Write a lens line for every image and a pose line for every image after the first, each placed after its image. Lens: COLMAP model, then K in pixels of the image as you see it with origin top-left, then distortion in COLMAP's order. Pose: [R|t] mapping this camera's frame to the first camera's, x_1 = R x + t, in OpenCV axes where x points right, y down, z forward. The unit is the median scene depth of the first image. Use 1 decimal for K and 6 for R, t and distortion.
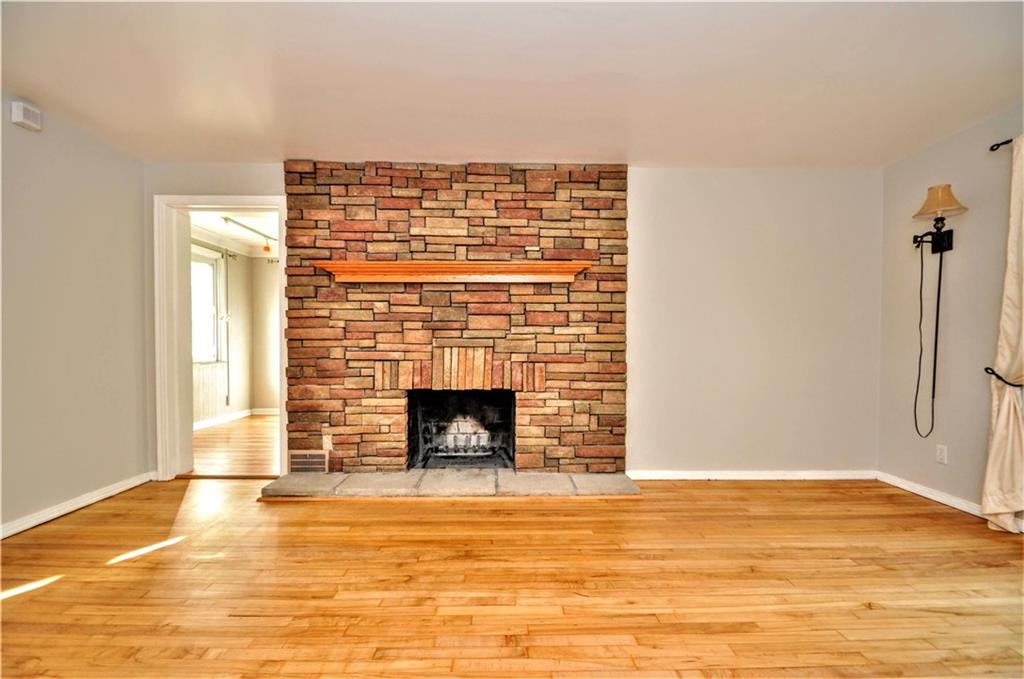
lens RADIAL K [[449.5, 0, 509.7], [0, 449.5, 348.2], [0, 0, 1]] dist [-0.000017, -0.000413]
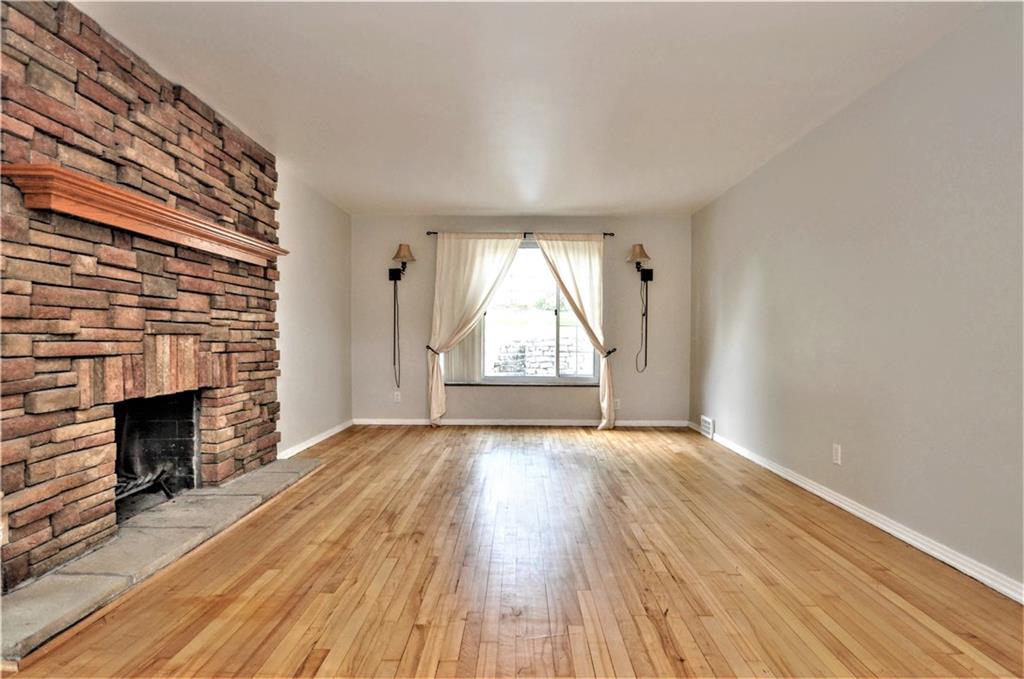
lens RADIAL K [[525.6, 0, 510.5], [0, 525.6, 349.7], [0, 0, 1]] dist [0.001918, -0.015751]
pose [[0.039660, -0.025016, 0.998900, -0.932771], [0.011909, 0.999627, 0.024562, 0.007803], [-0.999142, 0.010922, 0.039943, 0.426170]]
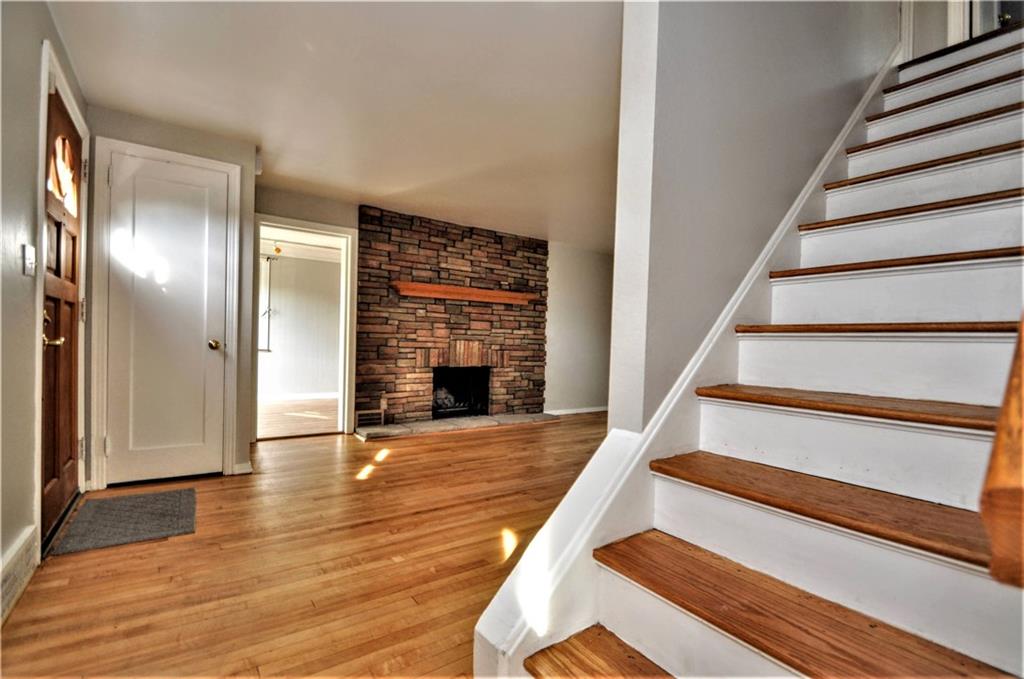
lens RADIAL K [[449.5, 0, 509.7], [0, 449.5, 348.2], [0, 0, 1]] dist [-0.000017, -0.000413]
pose [[0.833081, 0.011407, 0.553033, -0.870438], [-0.016170, 0.999862, 0.003736, 0.017475], [-0.552914, -0.012055, 0.833151, -0.429520]]
